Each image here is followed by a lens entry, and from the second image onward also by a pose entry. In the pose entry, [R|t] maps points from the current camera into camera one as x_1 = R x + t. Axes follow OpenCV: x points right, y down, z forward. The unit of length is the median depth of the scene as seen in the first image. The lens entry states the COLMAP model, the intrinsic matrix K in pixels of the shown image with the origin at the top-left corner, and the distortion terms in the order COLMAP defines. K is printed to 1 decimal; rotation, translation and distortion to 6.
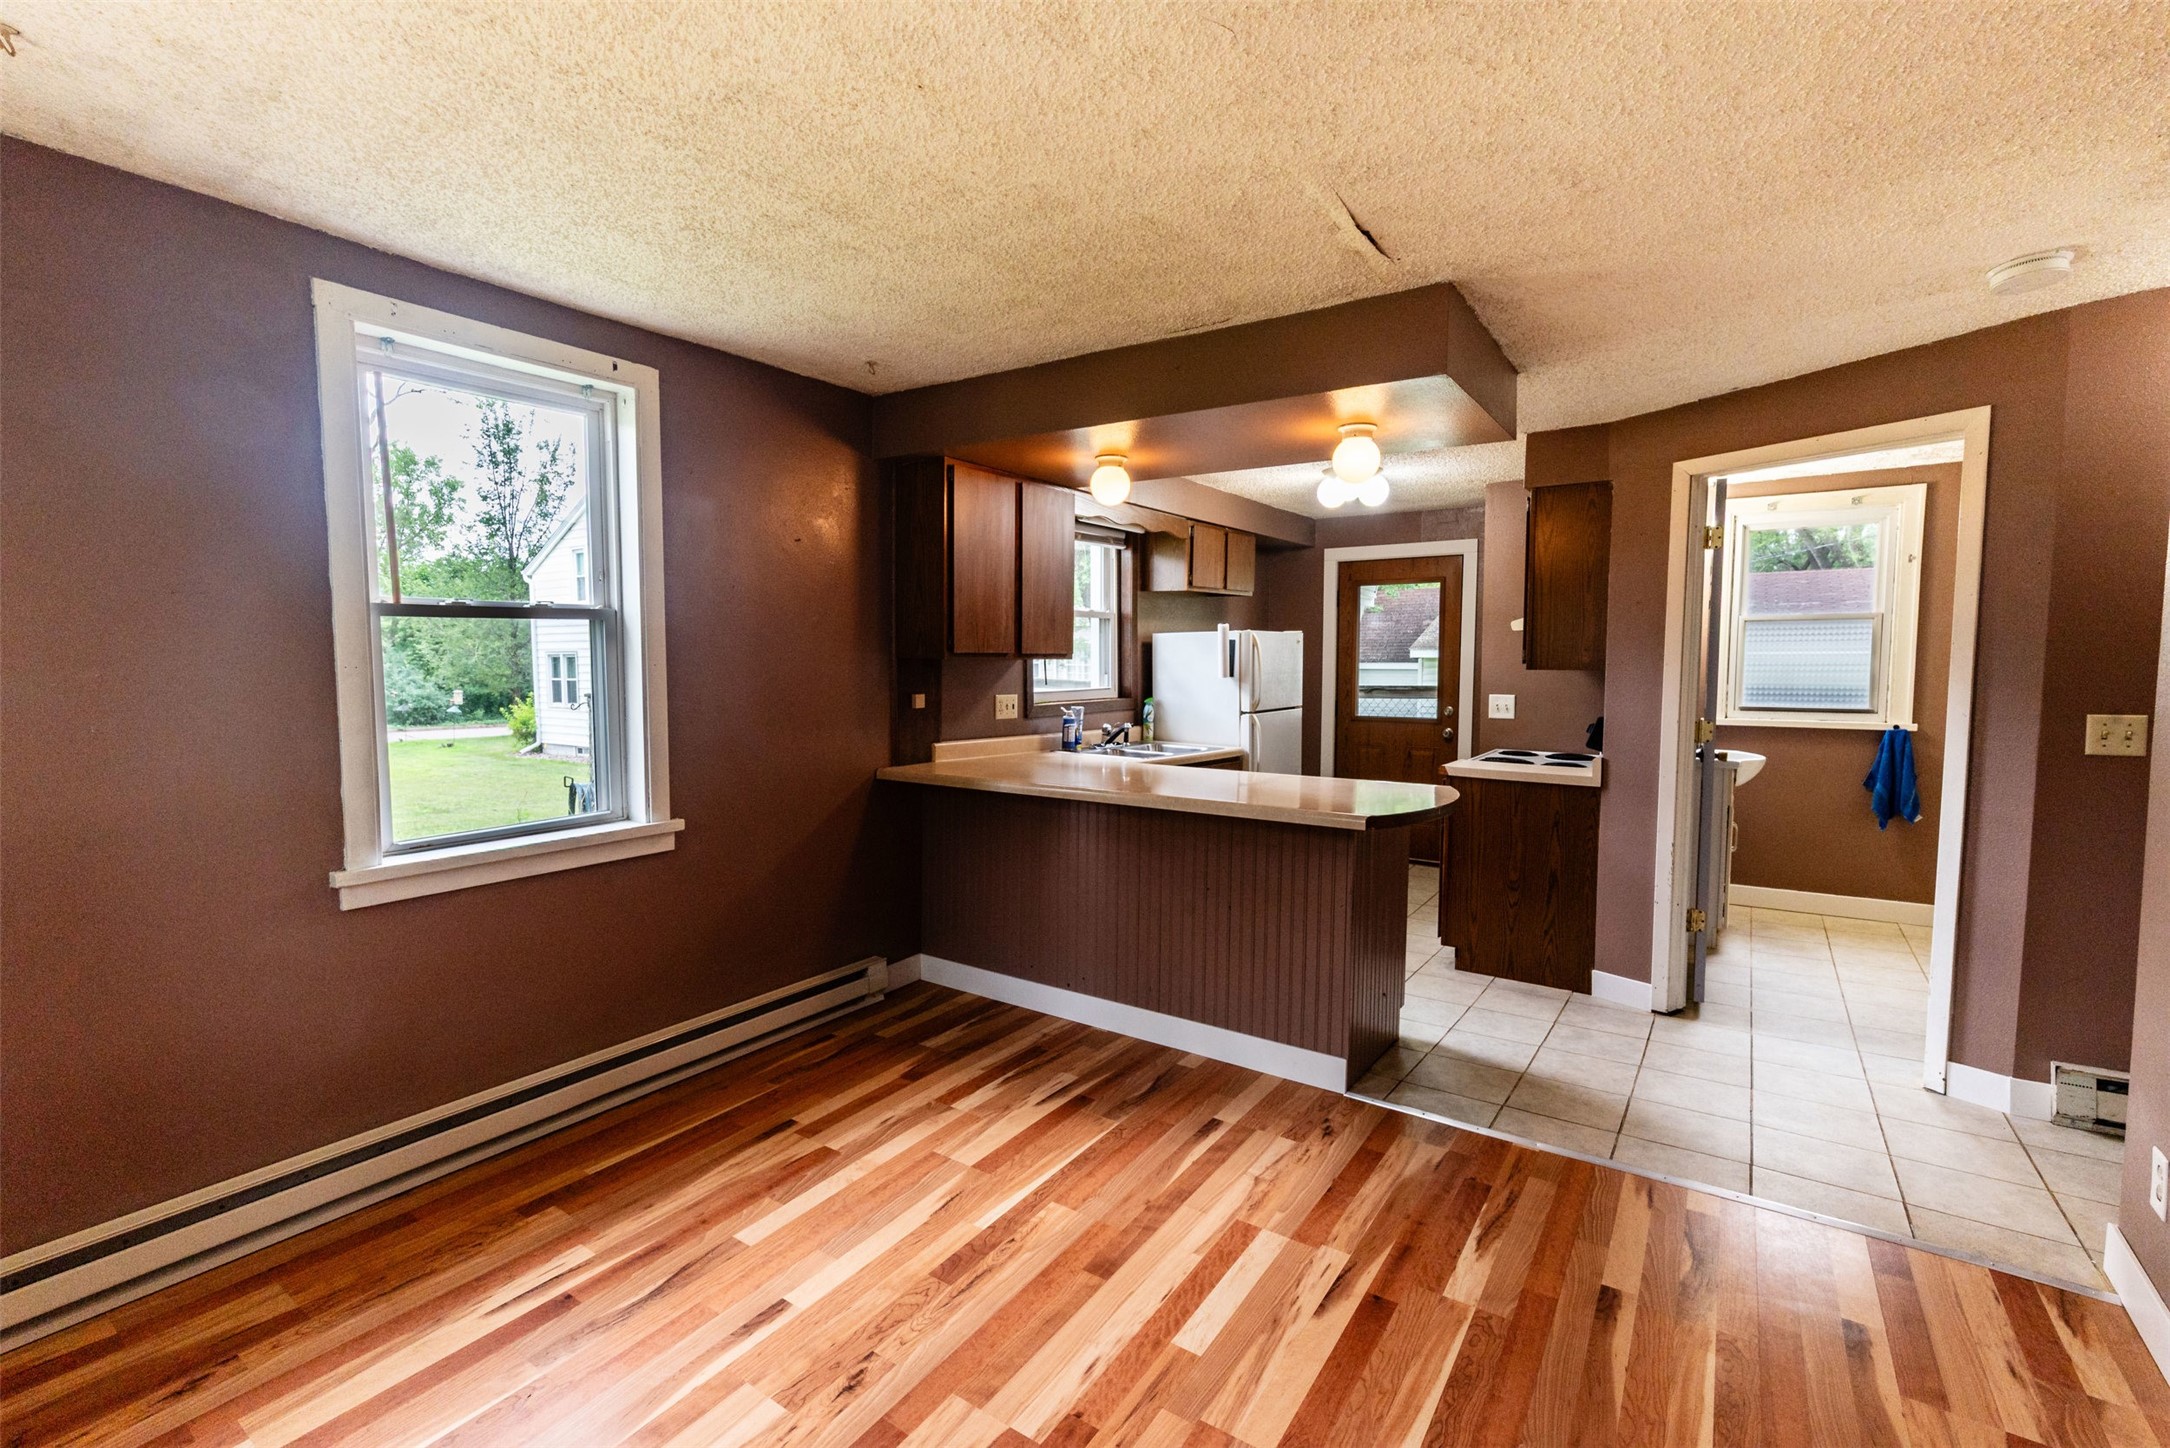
lens RADIAL K [[952.2, 0, 1085.0], [0, 952.2, 724.0], [0, 0, 1]] dist [0.011489, 0.000013]
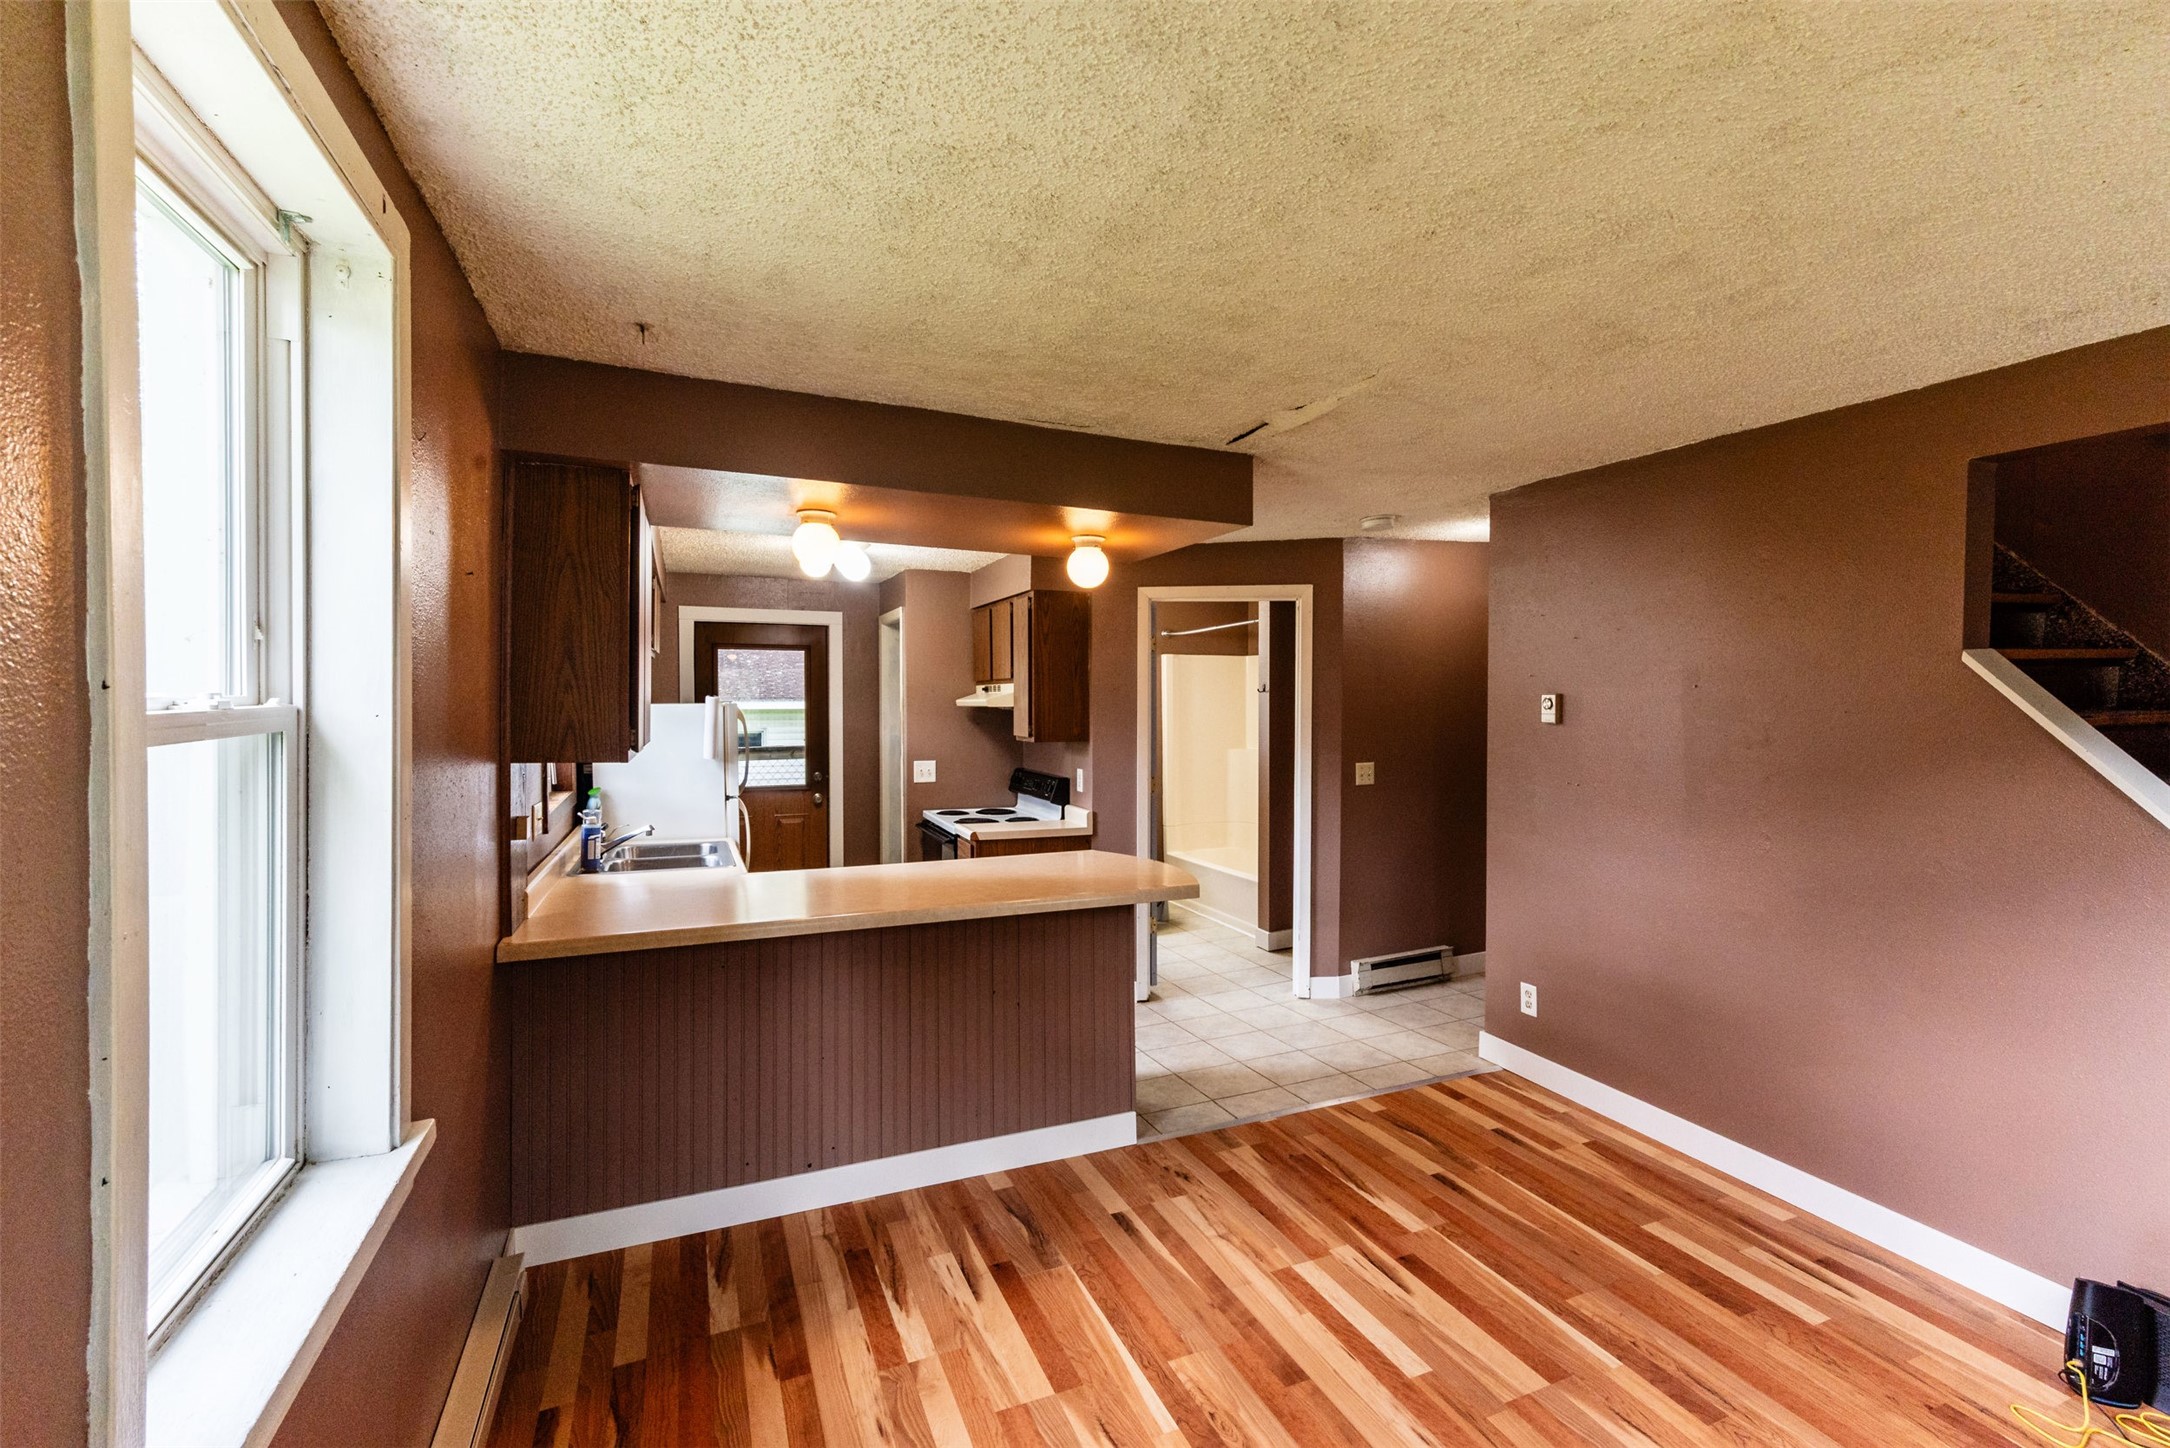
lens RADIAL K [[952.2, 0, 1085.0], [0, 952.2, 724.0], [0, 0, 1]] dist [0.011489, 0.000013]
pose [[0.530974, -0.021515, 0.847115, -0.784934], [0.058900, 0.998197, -0.011567, -0.097962], [-0.845339, 0.056037, 0.531283, 0.508215]]
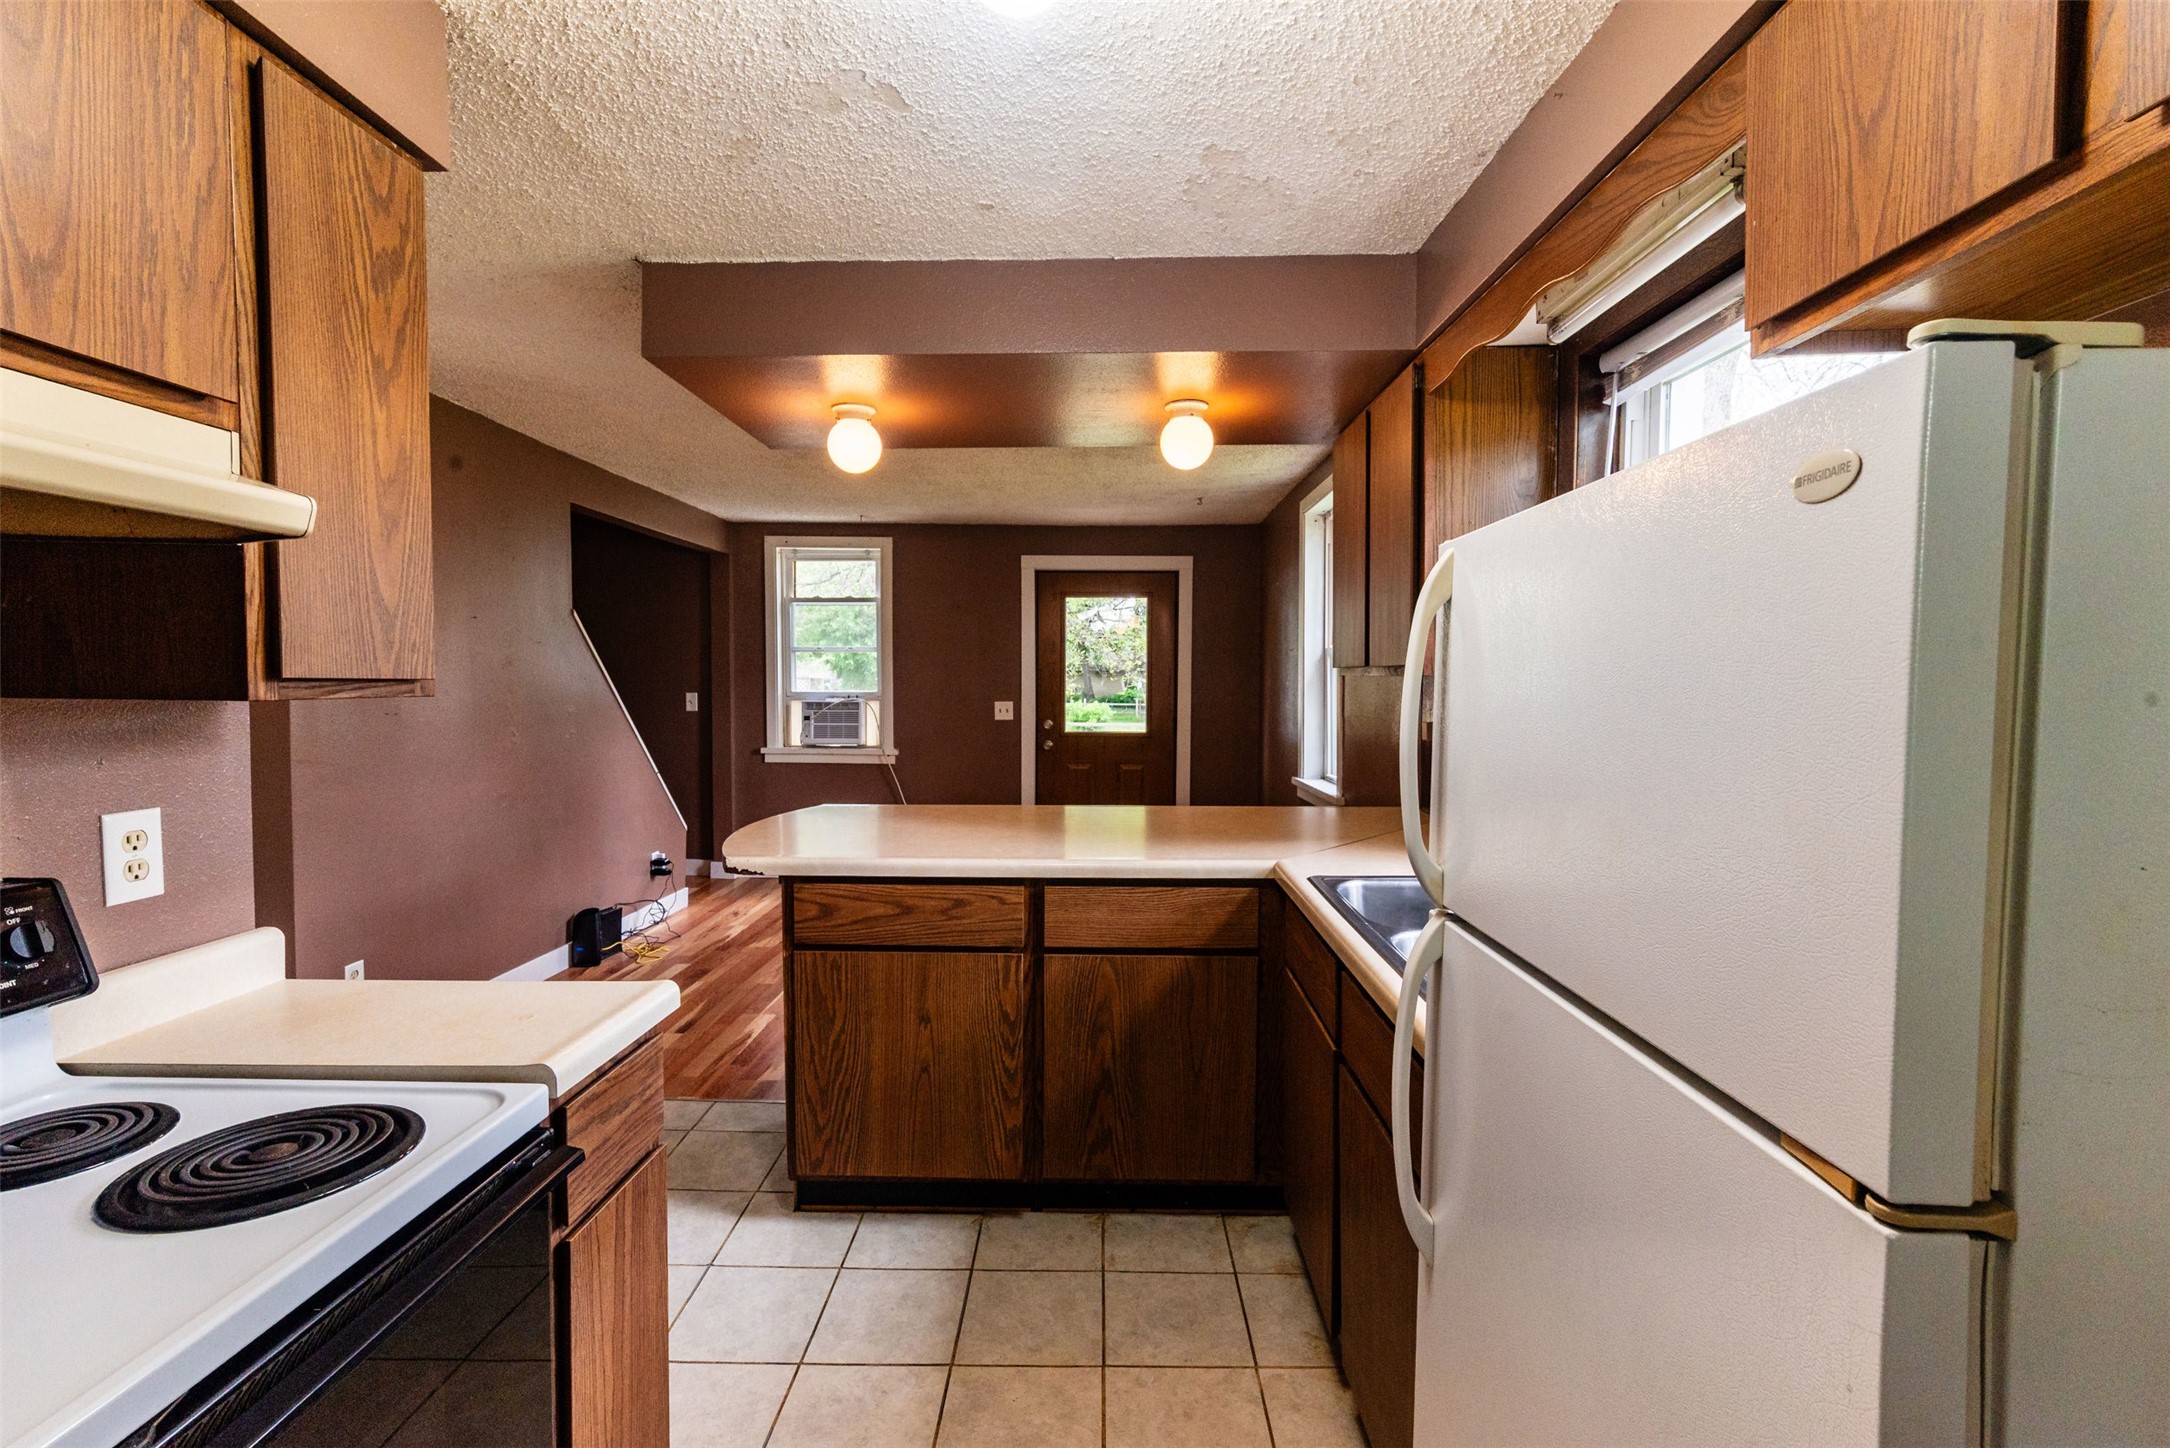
lens RADIAL K [[948.1, 0, 1071.5], [0, 948.1, 720.4], [0, 0, 1]] dist [0.004491, 0.000050]
pose [[-0.833013, 0.019760, -0.552900, 0.721343], [-0.044889, 0.993653, 0.103143, -0.150719], [0.551429, 0.110738, -0.826839, 2.216916]]
